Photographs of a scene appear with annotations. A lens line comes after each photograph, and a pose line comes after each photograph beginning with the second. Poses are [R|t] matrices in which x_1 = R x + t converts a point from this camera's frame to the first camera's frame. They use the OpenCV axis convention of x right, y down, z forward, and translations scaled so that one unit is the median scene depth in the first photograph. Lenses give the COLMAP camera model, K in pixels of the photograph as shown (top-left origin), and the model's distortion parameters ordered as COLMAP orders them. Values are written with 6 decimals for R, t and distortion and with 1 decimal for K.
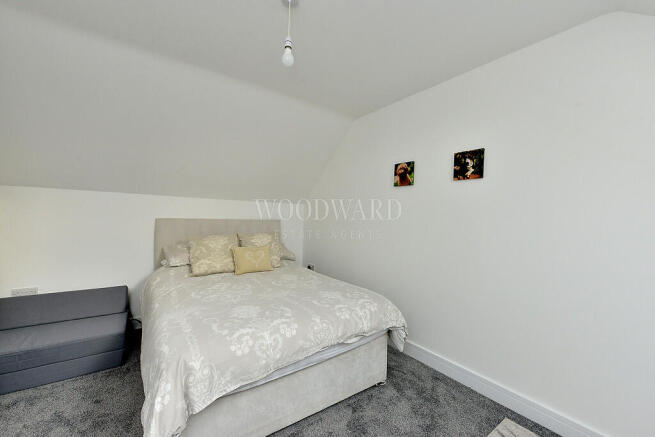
lens RADIAL K [[270.4, 0, 327.5], [0, 270.4, 218.5], [0, 0, 1]] dist [-0.001261, -0.000159]
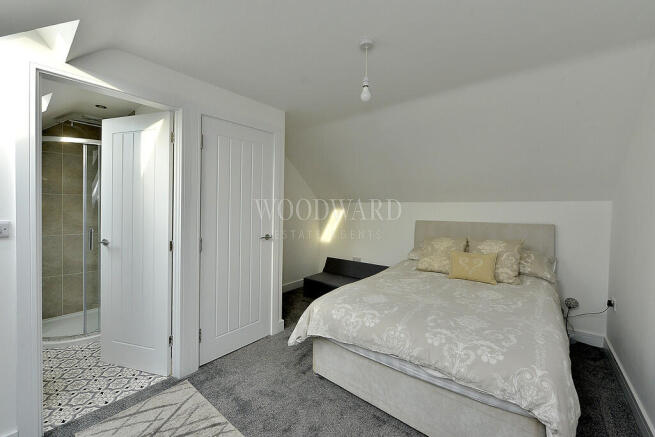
lens RADIAL K [[262.2, 0, 325.3], [0, 262.2, 214.1], [0, 0, 1]] dist [-0.003149, -0.000388]
pose [[0.243907, 0.002407, -0.969796, 0.728316], [-0.004874, 0.999987, 0.001256, -0.045998], [0.969786, 0.004421, 0.243916, 0.413660]]
